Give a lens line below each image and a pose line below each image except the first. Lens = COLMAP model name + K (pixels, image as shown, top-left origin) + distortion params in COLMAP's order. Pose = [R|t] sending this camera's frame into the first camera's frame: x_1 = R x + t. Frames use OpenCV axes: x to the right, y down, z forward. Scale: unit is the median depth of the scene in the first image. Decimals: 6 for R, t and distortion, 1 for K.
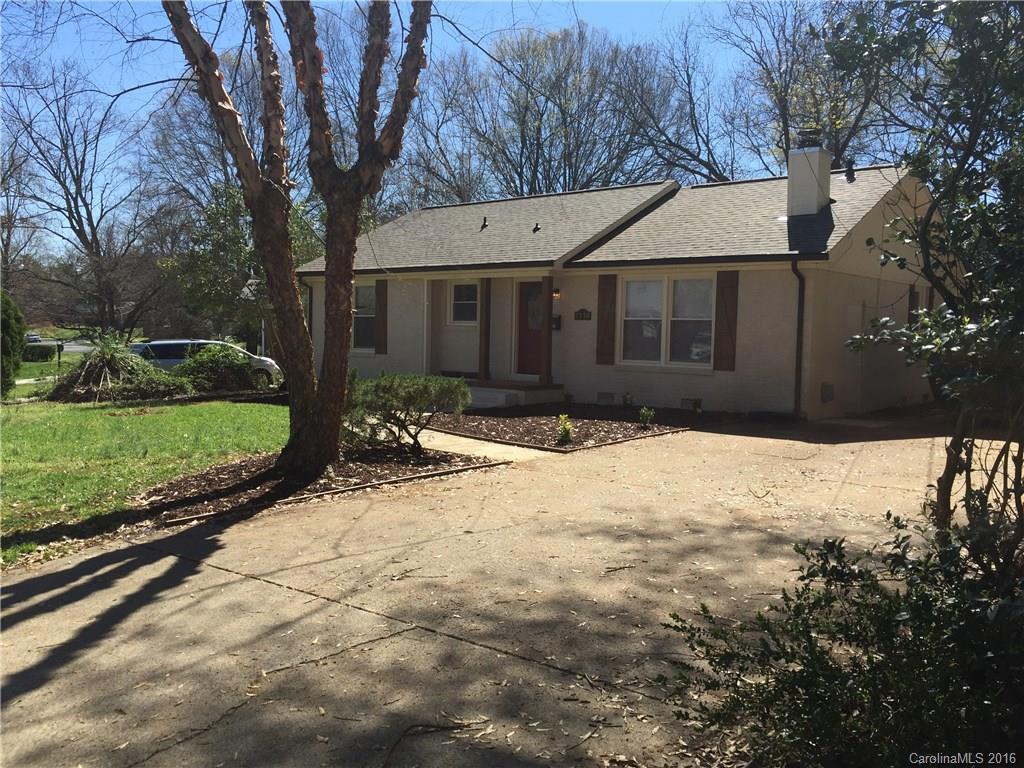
lens RADIAL K [[881.6, 0, 518.6], [0, 881.6, 379.0], [0, 0, 1]] dist [0.084312, -0.095688]
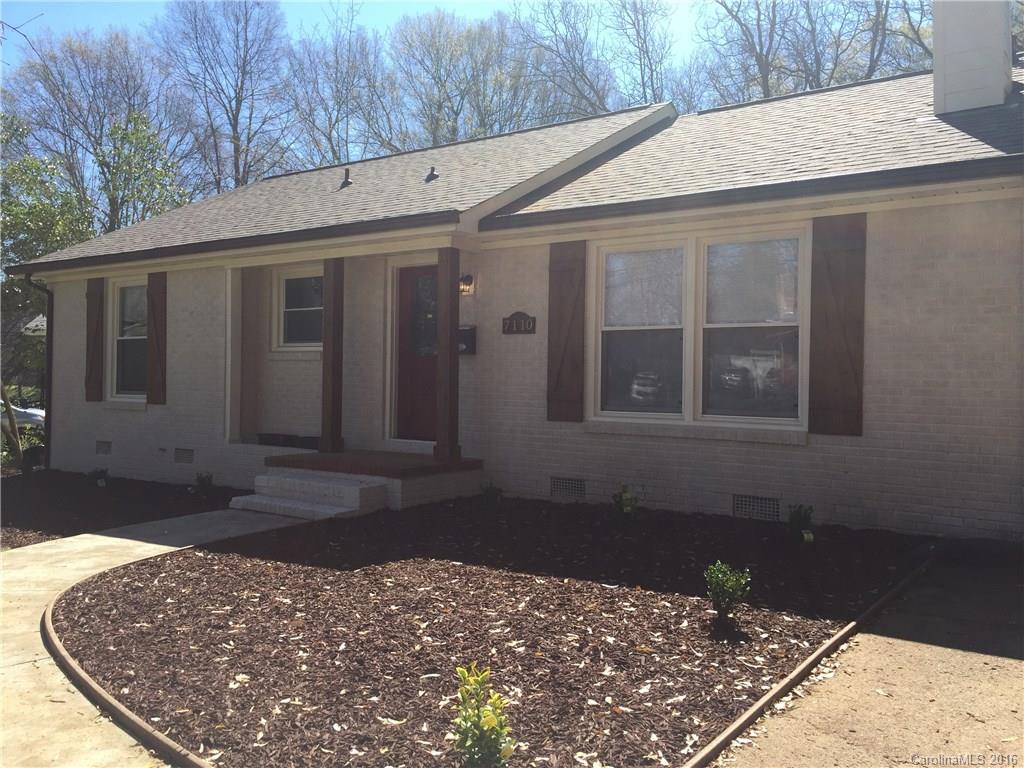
lens RADIAL K [[881.6, 0, 512.3], [0, 881.6, 380.8], [0, 0, 1]] dist [0.084312, -0.095688]
pose [[0.996839, -0.009381, 0.078890, 0.028208], [0.013221, 0.998746, -0.048290, -0.015027], [-0.078338, 0.049181, 0.995713, 0.486580]]
